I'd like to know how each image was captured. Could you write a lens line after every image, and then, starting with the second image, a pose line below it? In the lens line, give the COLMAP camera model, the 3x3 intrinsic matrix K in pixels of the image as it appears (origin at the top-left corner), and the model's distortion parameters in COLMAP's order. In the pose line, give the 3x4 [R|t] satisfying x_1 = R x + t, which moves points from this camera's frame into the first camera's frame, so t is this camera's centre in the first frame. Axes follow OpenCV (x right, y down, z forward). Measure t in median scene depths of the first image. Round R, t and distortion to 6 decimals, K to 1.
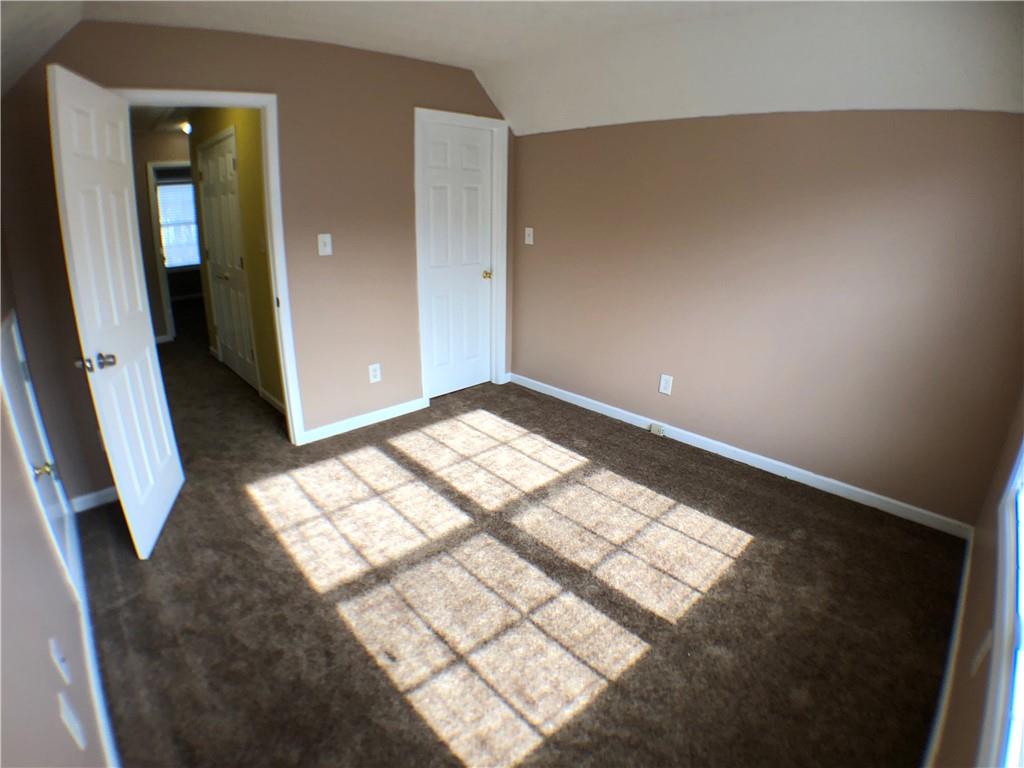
lens RADIAL K [[519.1, 0, 513.1], [0, 519.1, 378.4], [0, 0, 1]] dist [-0.180970, 0.031217]
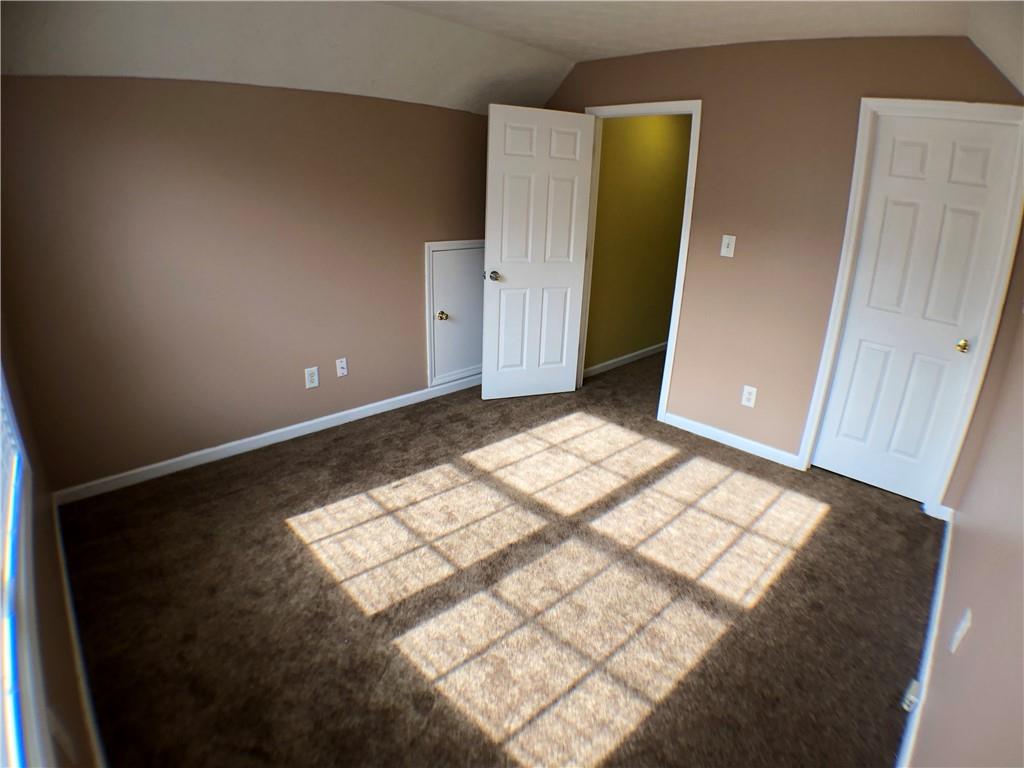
lens RADIAL K [[519.1, 0, 513.1], [0, 519.1, 378.4], [0, 0, 1]] dist [-0.180970, 0.031217]
pose [[0.021368, 0.321098, -0.946805, 0.735798], [-0.354777, 0.887825, 0.293089, -0.200541], [0.934707, 0.329642, 0.132889, 0.652832]]
